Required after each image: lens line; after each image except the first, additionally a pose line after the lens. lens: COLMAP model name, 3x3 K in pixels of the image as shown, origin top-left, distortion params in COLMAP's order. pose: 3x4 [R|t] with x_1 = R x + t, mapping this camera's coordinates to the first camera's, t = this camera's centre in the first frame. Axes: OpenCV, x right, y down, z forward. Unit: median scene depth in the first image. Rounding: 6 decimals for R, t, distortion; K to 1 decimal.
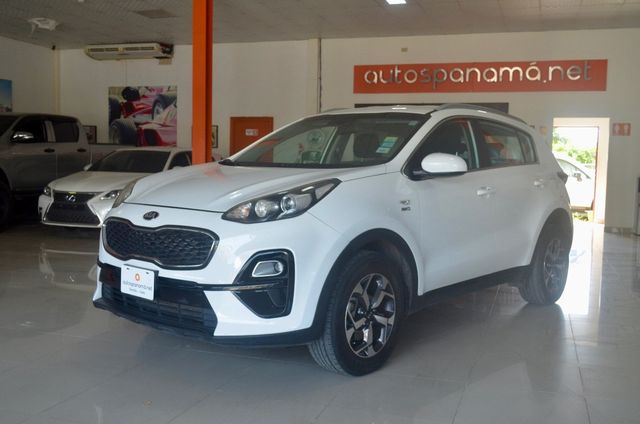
lens RADIAL K [[683.9, 0, 320.2], [0, 683.9, 212.3], [0, 0, 1]] dist [-0.022253, 0.000000]
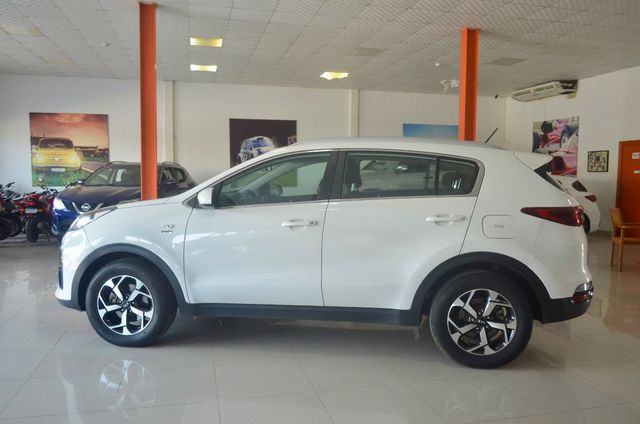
lens RADIAL K [[528.2, 0, 320.3], [0, 528.2, 212.2], [0, 0, 1]] dist [-0.001020, 0.001854]
pose [[0.517882, 0.047180, -0.854150, 0.310196], [-0.059028, 0.998069, 0.019340, -0.021512], [0.853413, 0.040403, 0.519667, 0.200803]]
